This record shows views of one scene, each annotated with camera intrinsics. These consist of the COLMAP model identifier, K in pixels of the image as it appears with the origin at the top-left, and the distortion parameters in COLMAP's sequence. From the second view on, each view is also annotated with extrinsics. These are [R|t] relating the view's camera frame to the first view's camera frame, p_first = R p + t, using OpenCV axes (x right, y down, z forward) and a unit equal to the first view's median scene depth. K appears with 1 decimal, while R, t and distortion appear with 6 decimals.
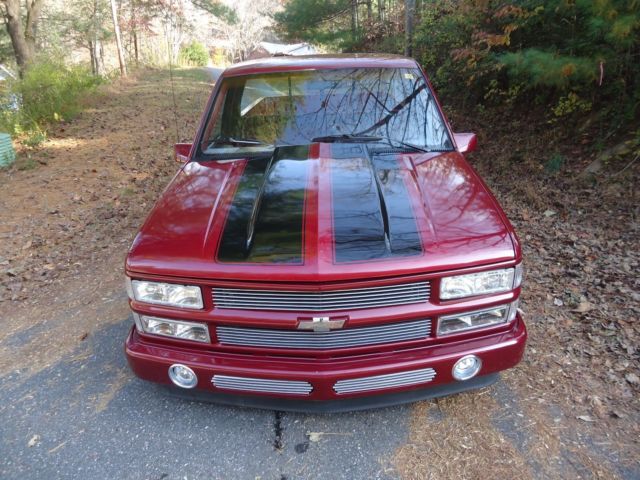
lens RADIAL K [[457.2, 0, 320.0], [0, 457.2, 240.0], [0, 0, 1]] dist [-0.005810, -0.000736]
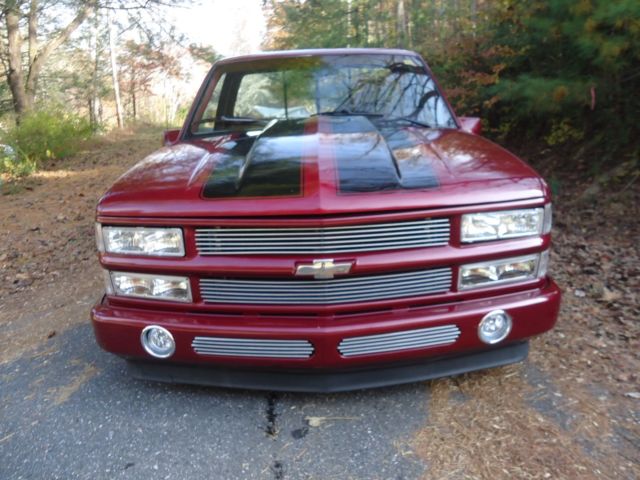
lens RADIAL K [[457.2, 0, 320.0], [0, 457.2, 240.0], [0, 0, 1]] dist [-0.005810, -0.000736]
pose [[0.999864, -0.003135, 0.016194, -0.014828], [0.005166, 0.991891, -0.126989, 0.199920], [-0.015664, 0.127055, 0.991772, 0.128048]]
